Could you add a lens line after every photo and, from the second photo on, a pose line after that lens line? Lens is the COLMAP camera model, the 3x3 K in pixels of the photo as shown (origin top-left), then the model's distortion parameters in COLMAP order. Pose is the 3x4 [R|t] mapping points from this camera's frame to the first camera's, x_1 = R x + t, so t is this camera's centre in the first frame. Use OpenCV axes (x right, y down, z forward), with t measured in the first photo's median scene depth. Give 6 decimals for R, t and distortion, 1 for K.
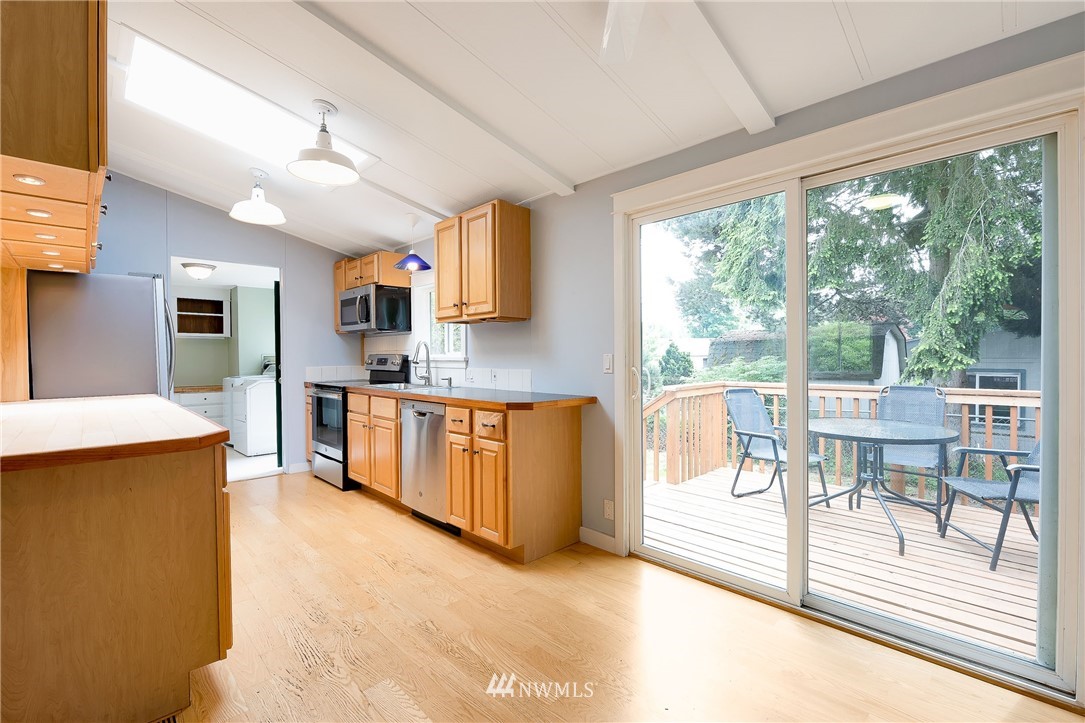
lens RADIAL K [[481.7, 0, 533.7], [0, 481.7, 359.9], [0, 0, 1]] dist [-0.012810, 0.000989]
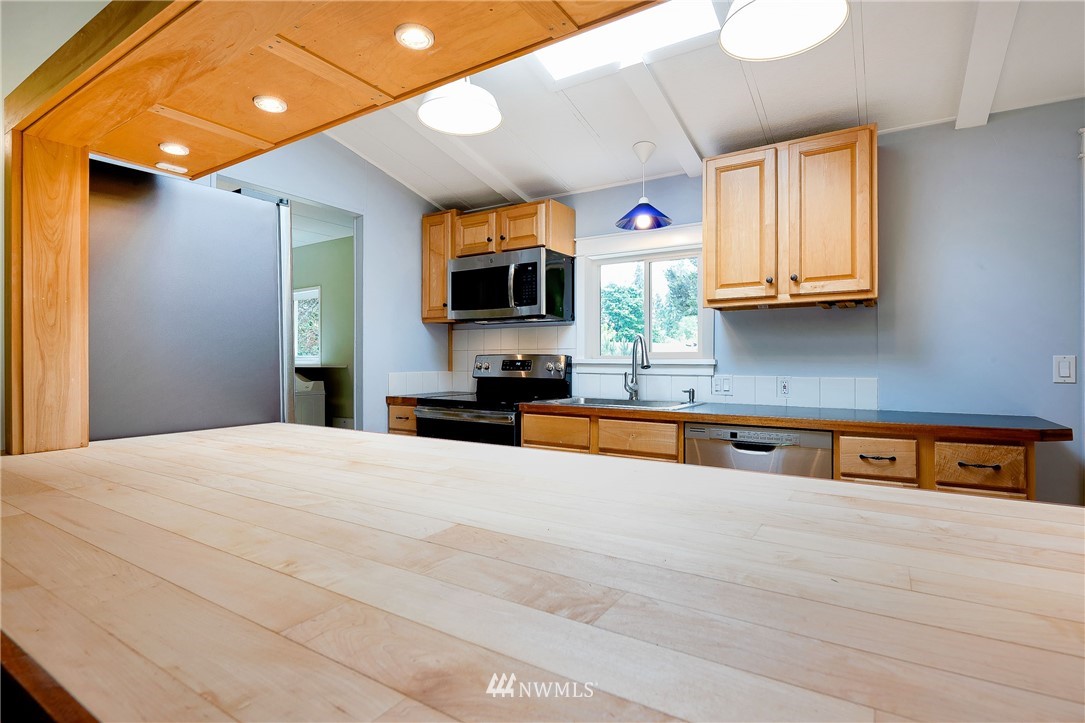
lens RADIAL K [[552.6, 0, 543.6], [0, 552.6, 364.1], [0, 0, 1]] dist [-0.003671, -0.001402]
pose [[0.973865, 0.007823, 0.226991, -0.573354], [-0.007164, 0.999967, -0.003731, 0.006118], [-0.227013, 0.002007, 0.973890, 0.299427]]
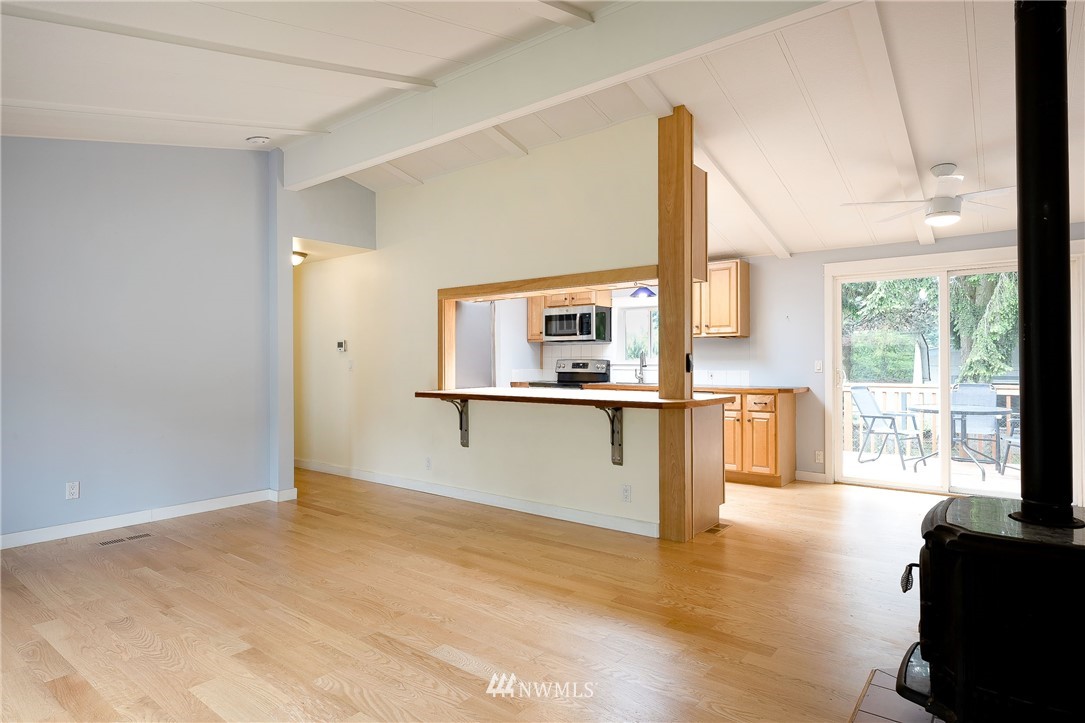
lens RADIAL K [[611.1, 0, 539.2], [0, 611.1, 361.4], [0, 0, 1]] dist [0.005106, 0.002057]
pose [[0.991312, 0.009443, 0.131194, -0.790420], [-0.008029, 0.999904, -0.011301, 0.015265], [-0.131289, 0.010149, 0.991292, -0.691964]]
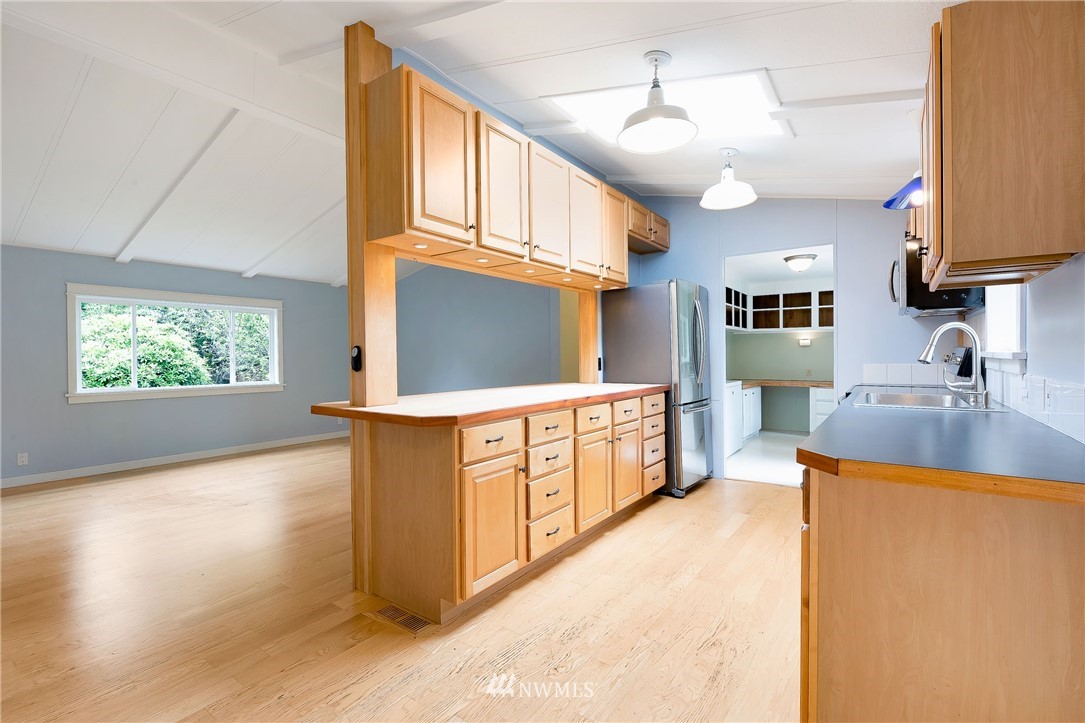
lens RADIAL K [[481.7, 0, 532.3], [0, 481.7, 360.3], [0, 0, 1]] dist [-0.012810, 0.000989]
pose [[0.166006, 0.014613, -0.986016, 0.259387], [0.001178, 0.999887, 0.015017, -0.004651], [0.986124, -0.003654, 0.165970, 0.449714]]
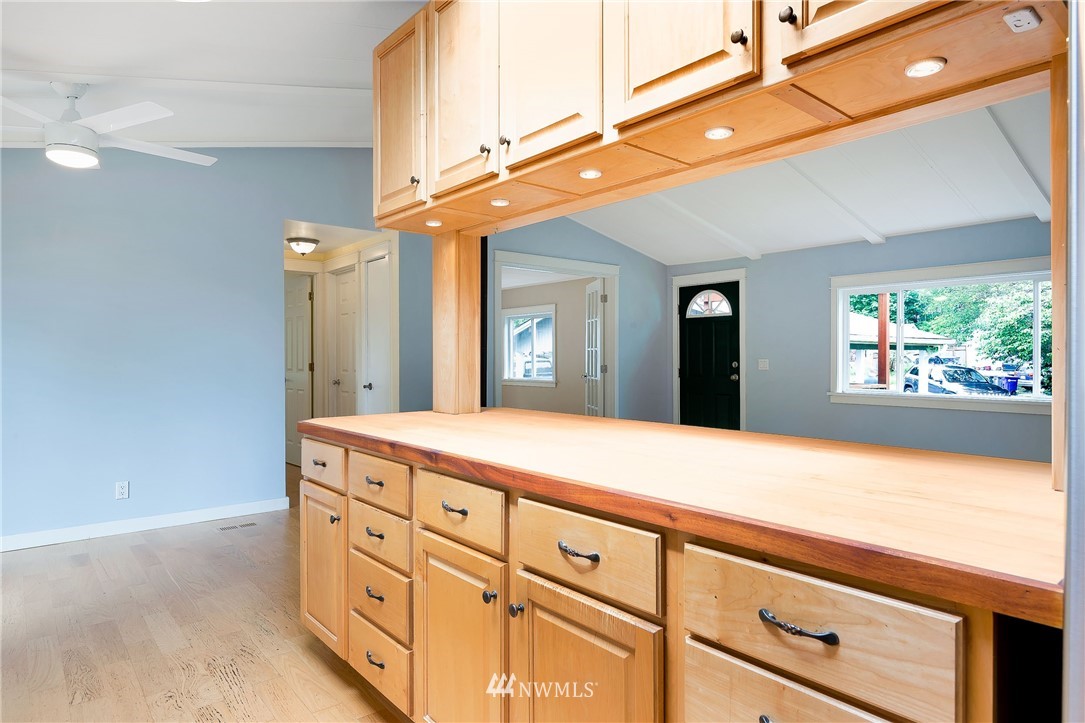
lens RADIAL K [[623.3, 0, 543.9], [0, 623.3, 358.3], [0, 0, 1]] dist [0.000680, 0.000203]
pose [[-0.997801, 0.008397, 0.065750, -0.593660], [0.008979, 0.999923, 0.008564, -0.005749], [-0.065673, 0.009136, -0.997799, 1.106171]]
